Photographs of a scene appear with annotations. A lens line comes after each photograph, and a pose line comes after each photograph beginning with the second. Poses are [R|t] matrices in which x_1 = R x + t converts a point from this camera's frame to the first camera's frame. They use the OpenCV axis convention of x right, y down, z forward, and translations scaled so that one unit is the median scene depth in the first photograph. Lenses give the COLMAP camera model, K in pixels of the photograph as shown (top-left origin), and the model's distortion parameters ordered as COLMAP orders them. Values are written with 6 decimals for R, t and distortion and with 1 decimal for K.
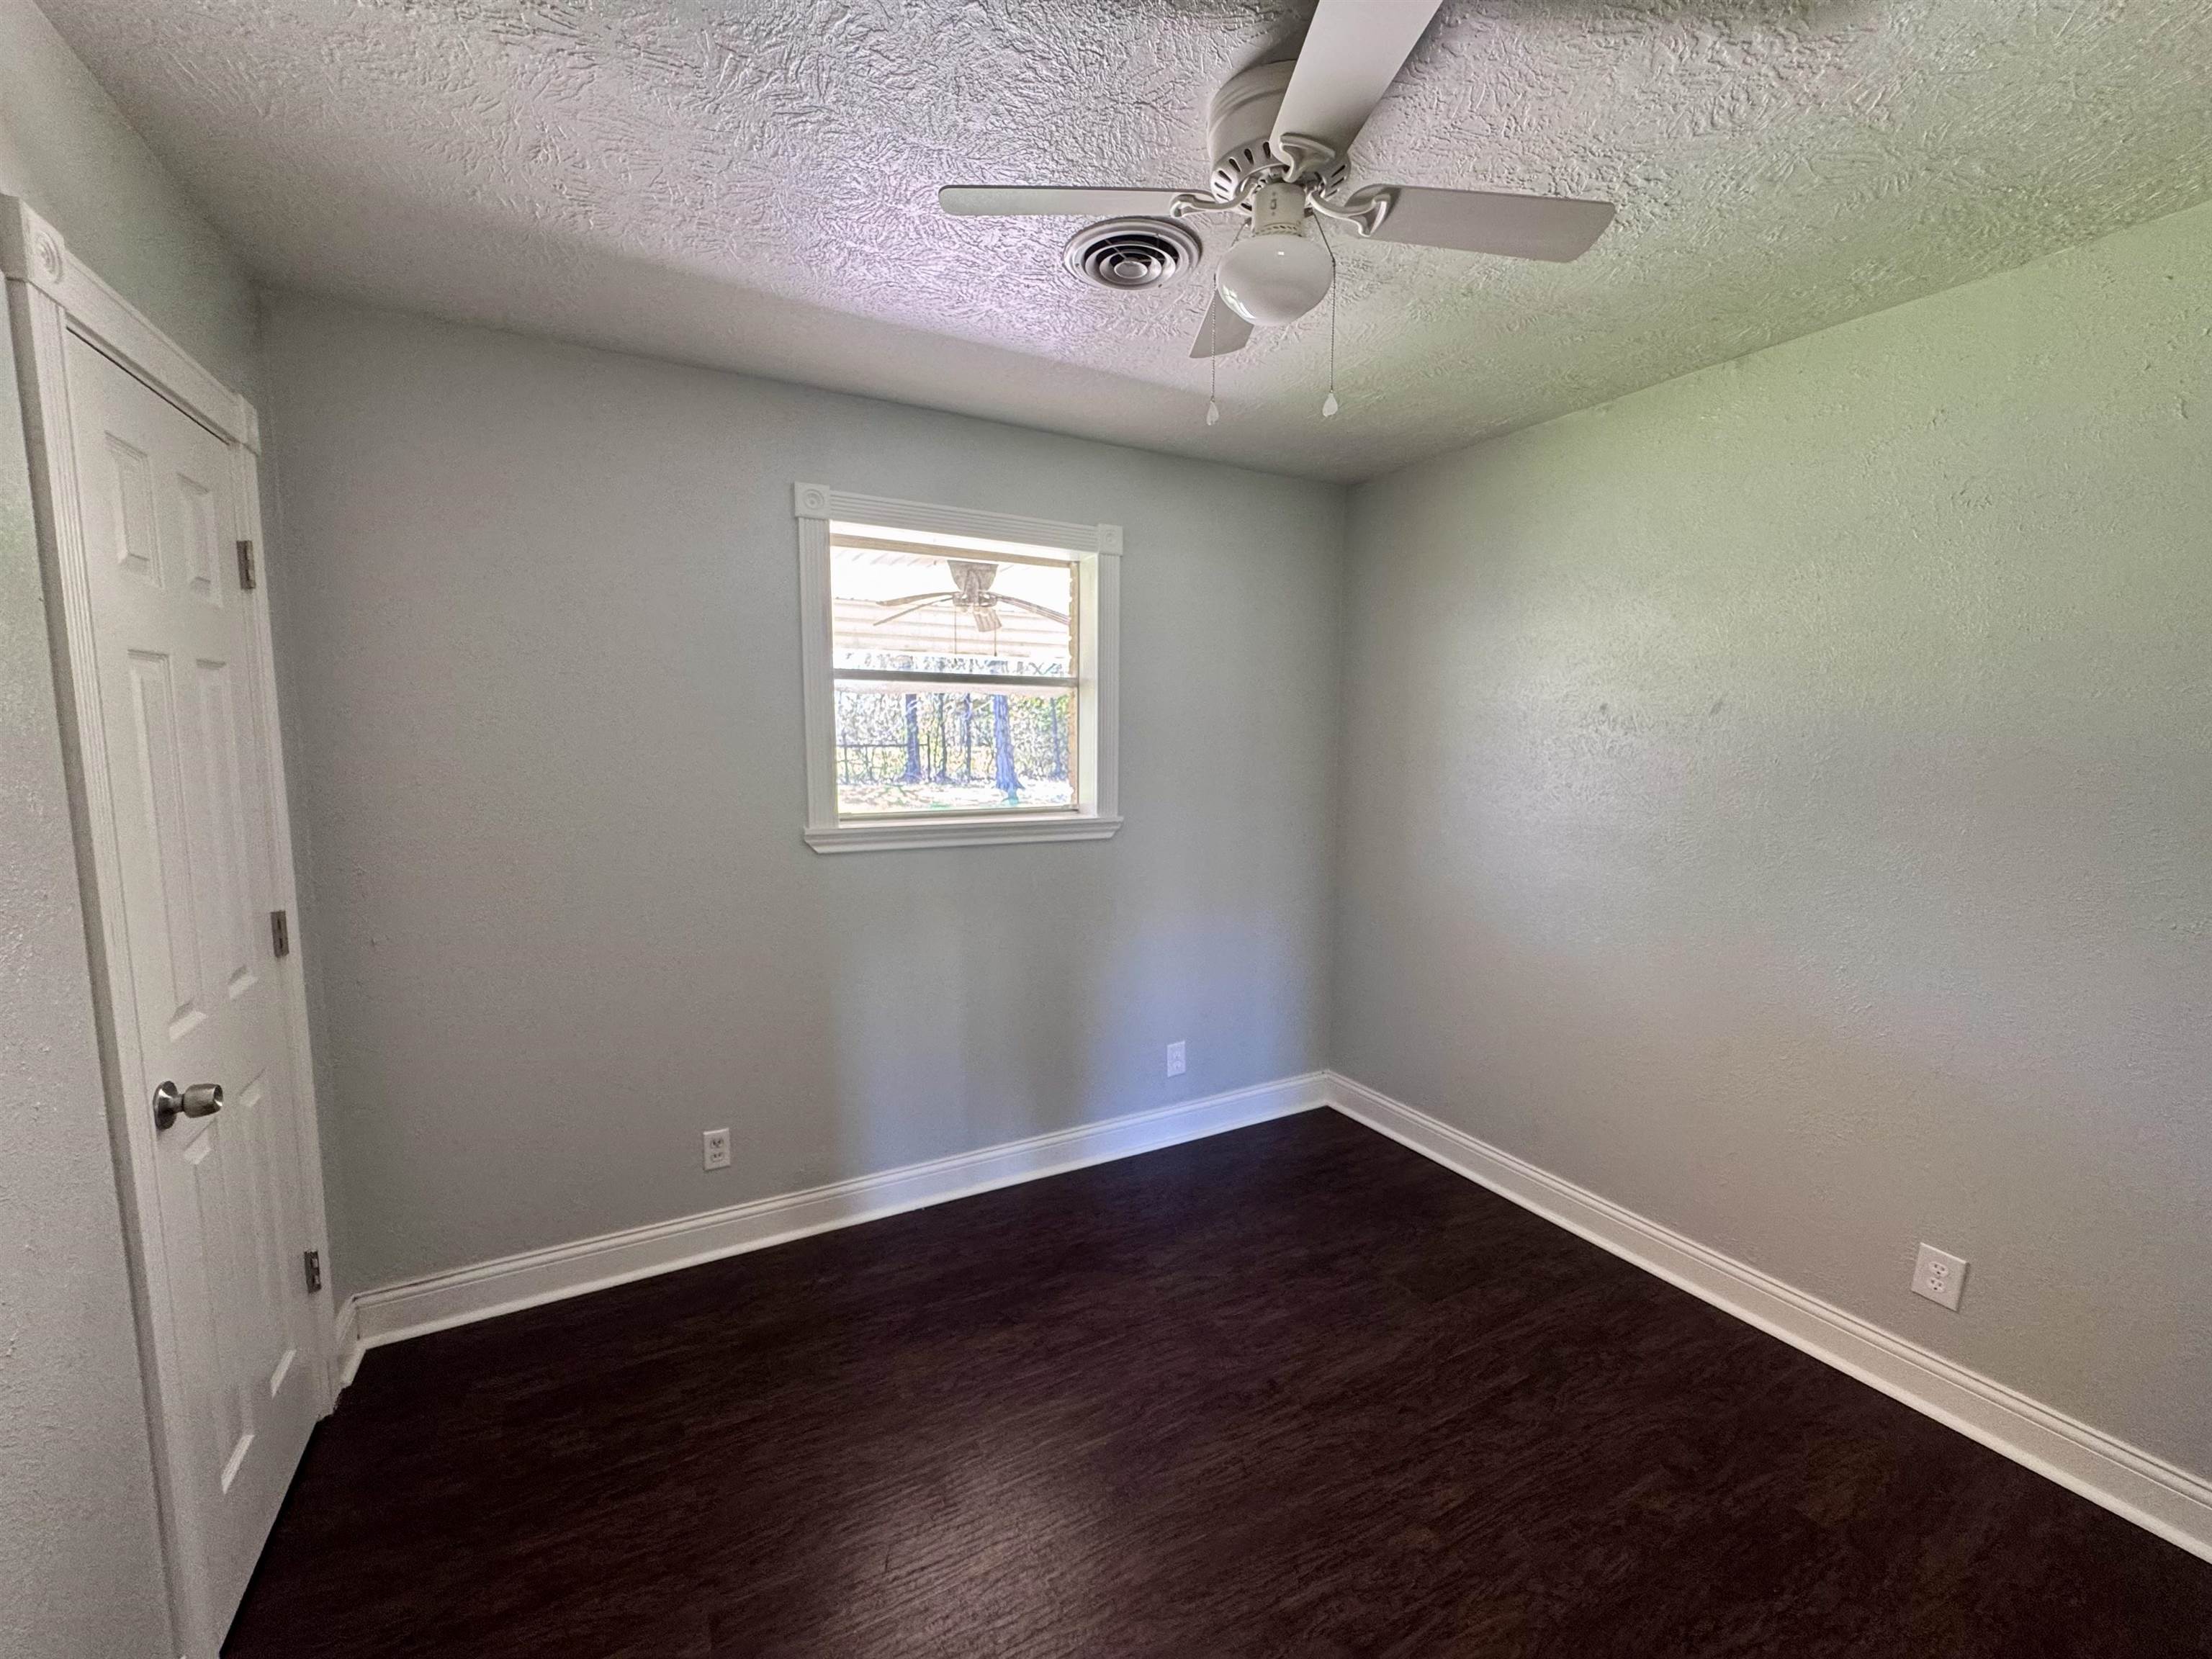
lens RADIAL K [[895.1, 0, 1096.2], [0, 895.1, 830.6], [0, 0, 1]] dist [0.000865, 0.000181]
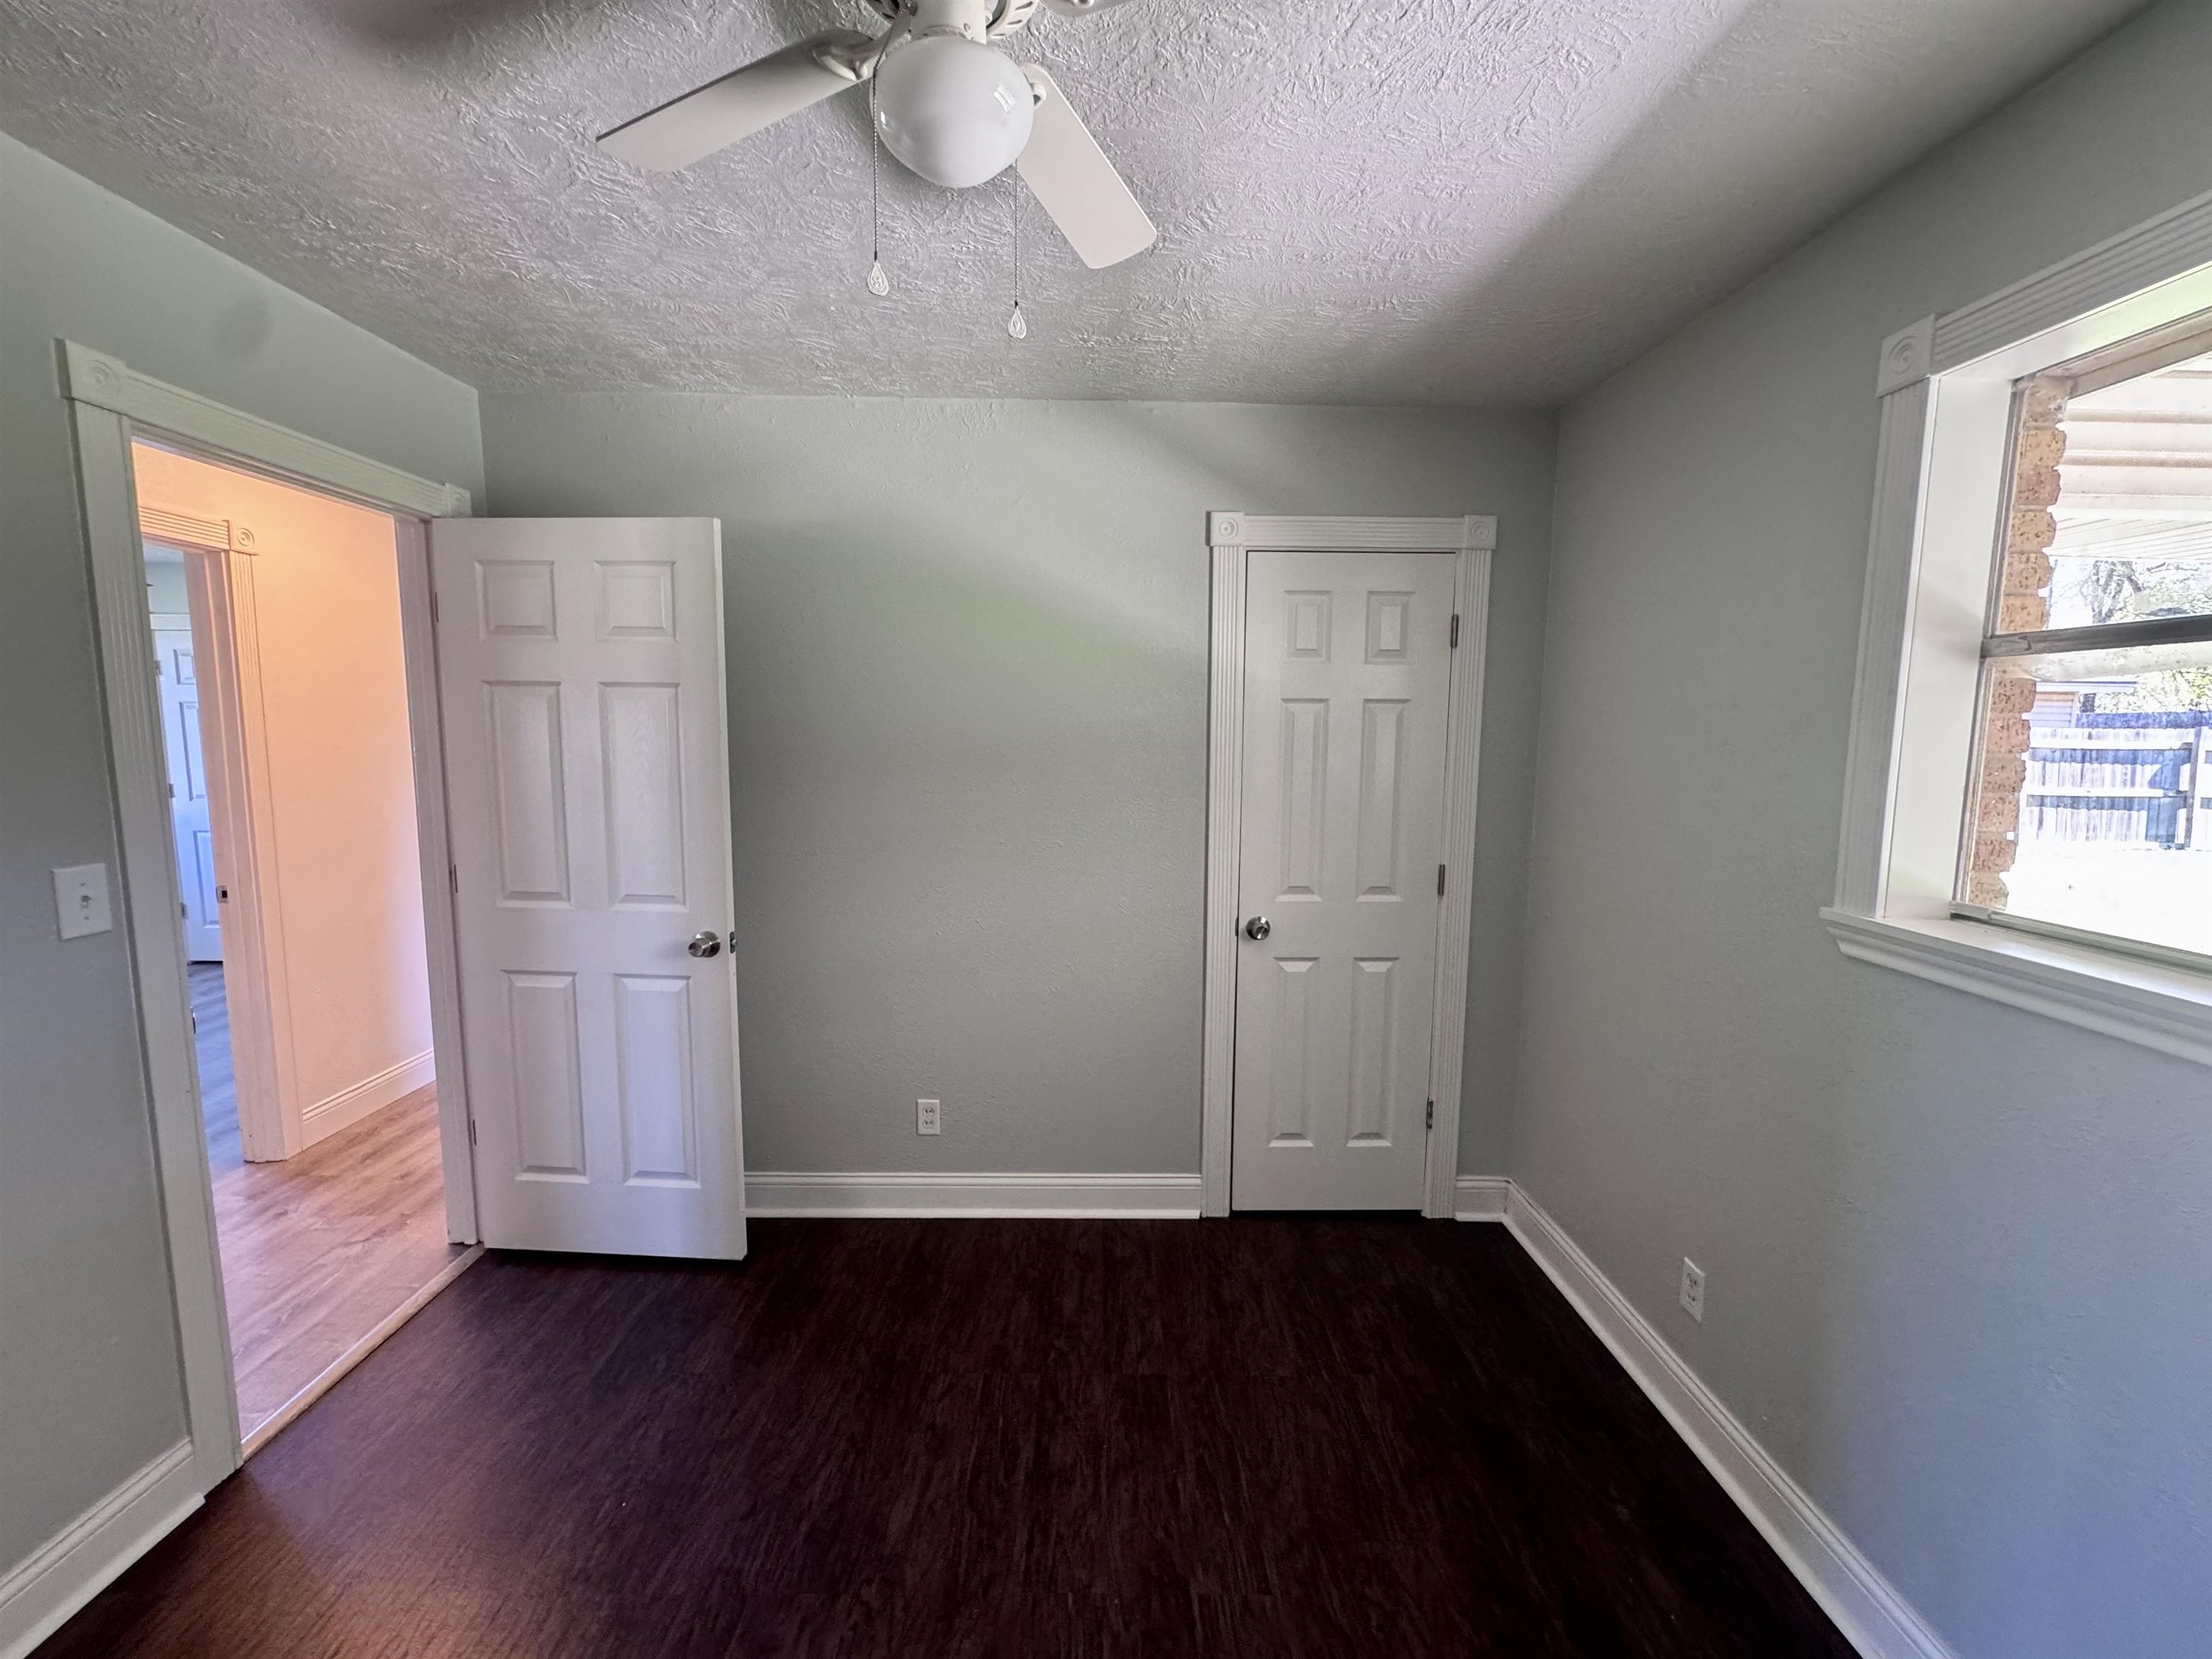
lens RADIAL K [[885.7, 0, 1103.6], [0, 885.7, 828.9], [0, 0, 1]] dist [-0.004327, 0.000538]
pose [[-0.469687, 0.089063, -0.878329, 0.461386], [-0.111061, 0.981033, 0.158868, -0.101476], [0.875820, 0.172166, -0.450887, 0.858808]]
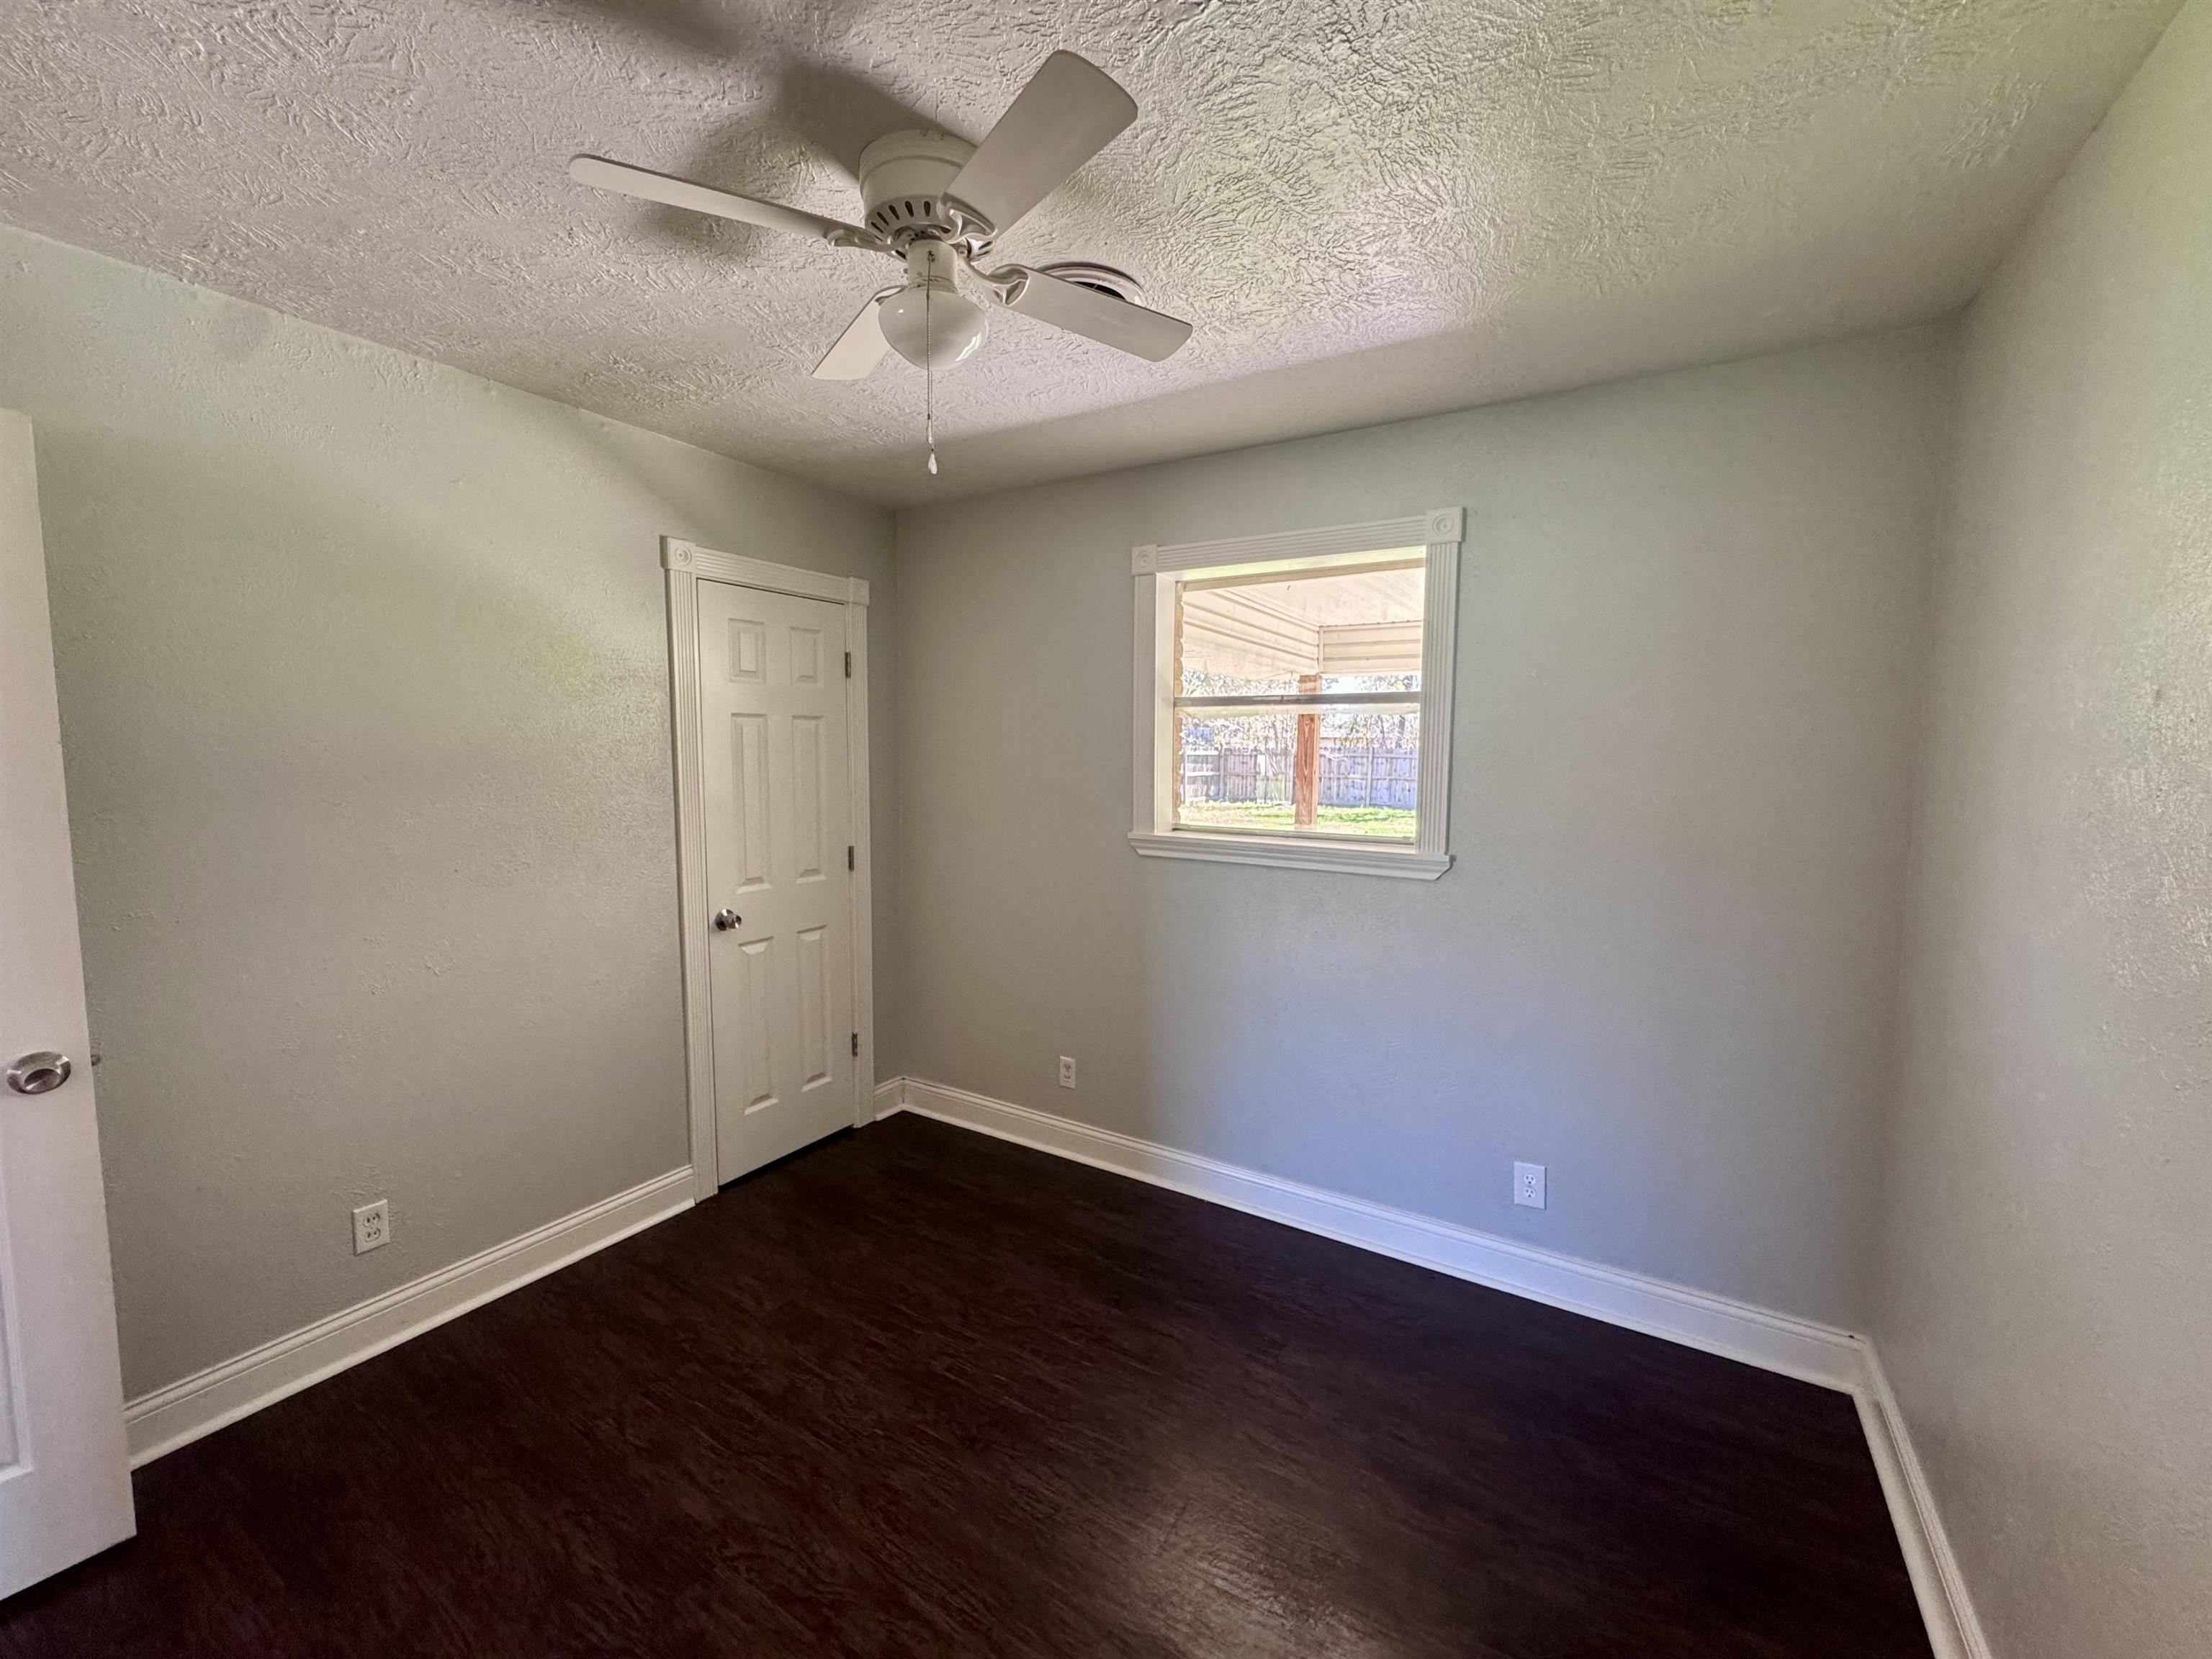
lens RADIAL K [[885.7, 0, 1103.6], [0, 885.7, 828.9], [0, 0, 1]] dist [-0.004327, 0.000538]
pose [[0.495066, 0.074118, -0.865688, 0.712193], [-0.100962, 0.994513, 0.027409, -0.037666], [0.862970, 0.073832, 0.499832, 0.389504]]
